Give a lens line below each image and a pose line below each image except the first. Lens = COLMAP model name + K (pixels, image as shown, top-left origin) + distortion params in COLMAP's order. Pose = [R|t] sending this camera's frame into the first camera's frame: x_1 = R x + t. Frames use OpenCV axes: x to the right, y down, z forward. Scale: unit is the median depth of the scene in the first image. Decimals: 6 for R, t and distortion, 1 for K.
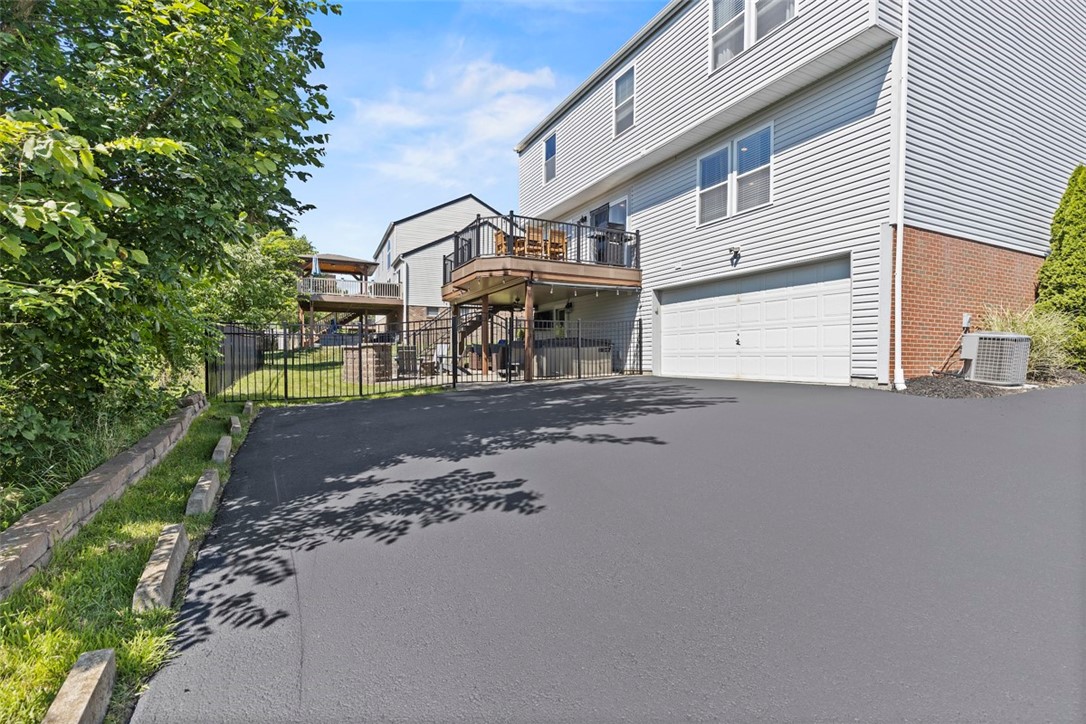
lens RADIAL K [[494.5, 0, 544.6], [0, 494.5, 360.8], [0, 0, 1]] dist [0.009402, 0.000483]
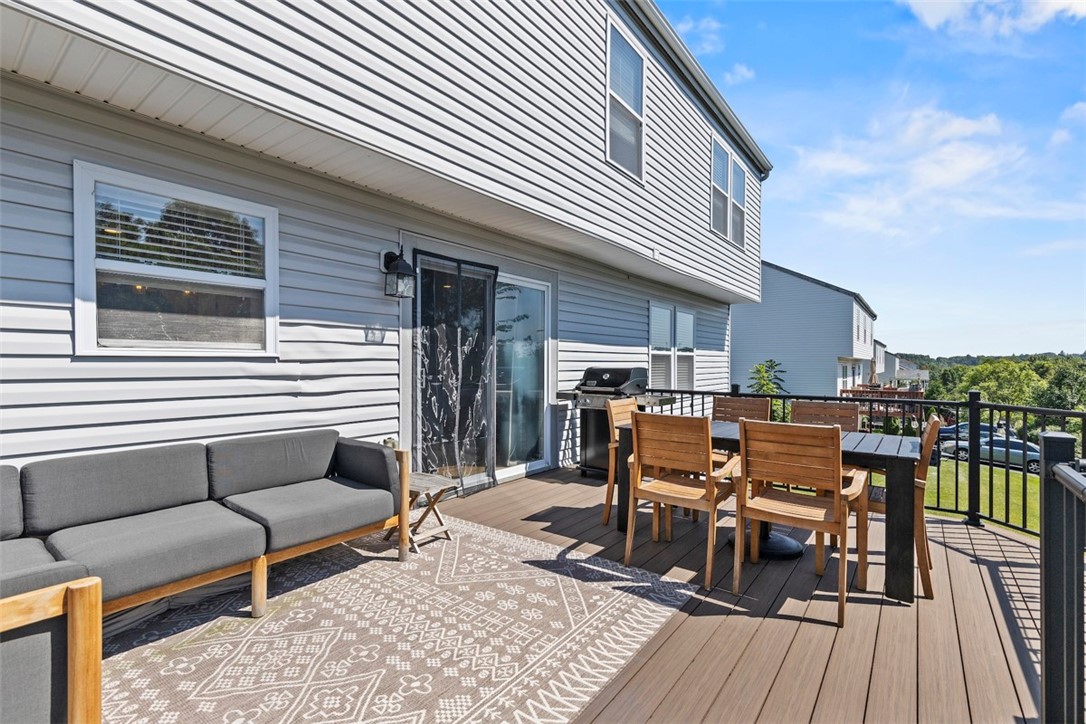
lens RADIAL K [[494.5, 0, 550.7], [0, 494.5, 366.1], [0, 0, 1]] dist [0.009402, 0.000483]
pose [[-0.438370, -0.006783, 0.898769, -0.094375], [0.004538, 0.999942, 0.009761, -0.122849], [-0.898783, 0.008358, -0.438314, 0.540021]]
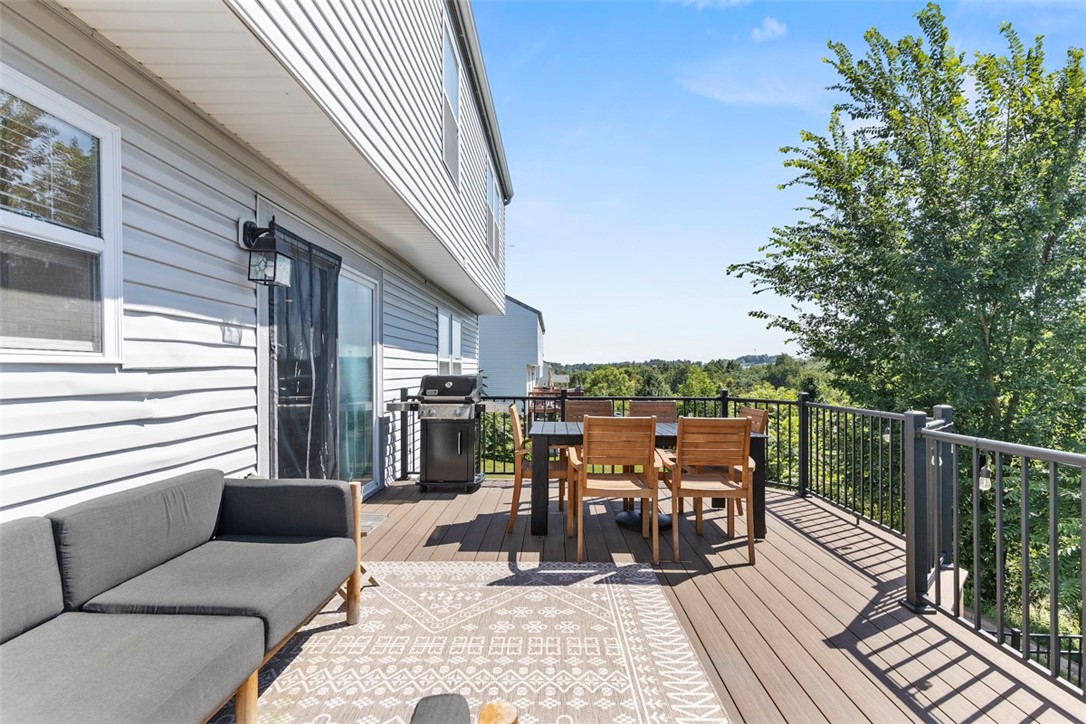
lens RADIAL K [[494.5, 0, 551.6], [0, 494.5, 370.0], [0, 0, 1]] dist [0.009402, 0.000483]
pose [[-0.885615, -0.000805, 0.464419, -0.054265], [0.002894, 0.999970, 0.007252, -0.123545], [-0.464410, 0.007767, -0.885586, 0.580276]]
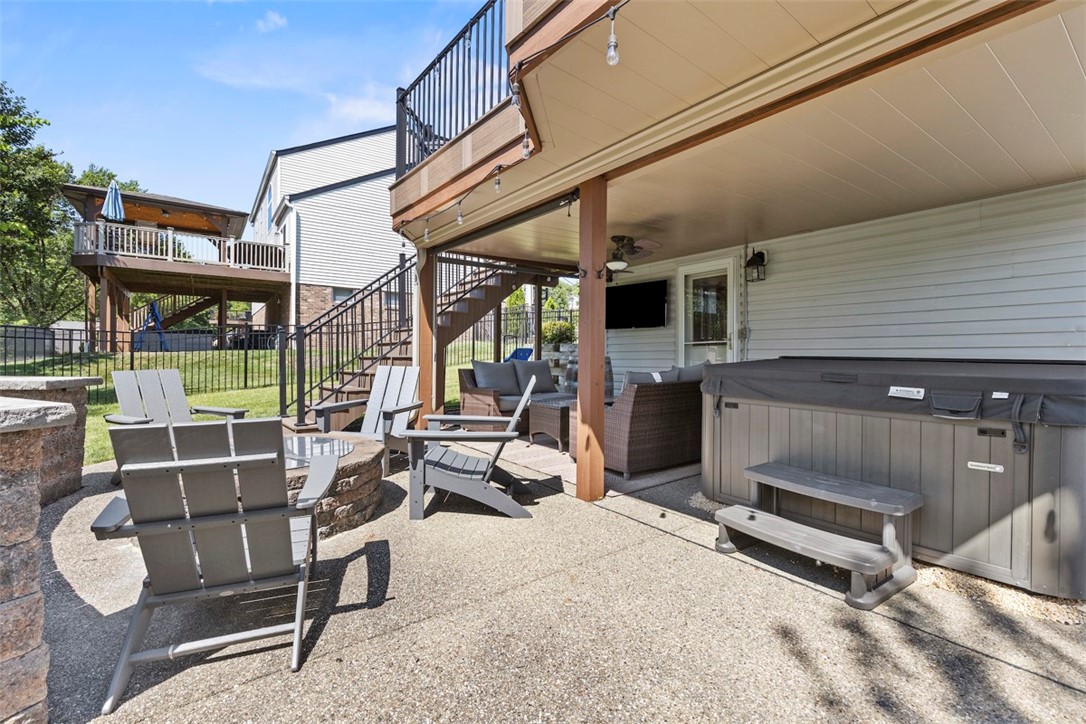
lens RADIAL K [[494.5, 0, 547.2], [0, 494.5, 363.5], [0, 0, 1]] dist [0.009402, 0.000483]
pose [[0.983436, 0.006235, 0.181147, -0.090143], [-0.006557, 0.999978, 0.001180, -0.018982], [-0.181136, -0.002348, 0.983455, 0.360175]]
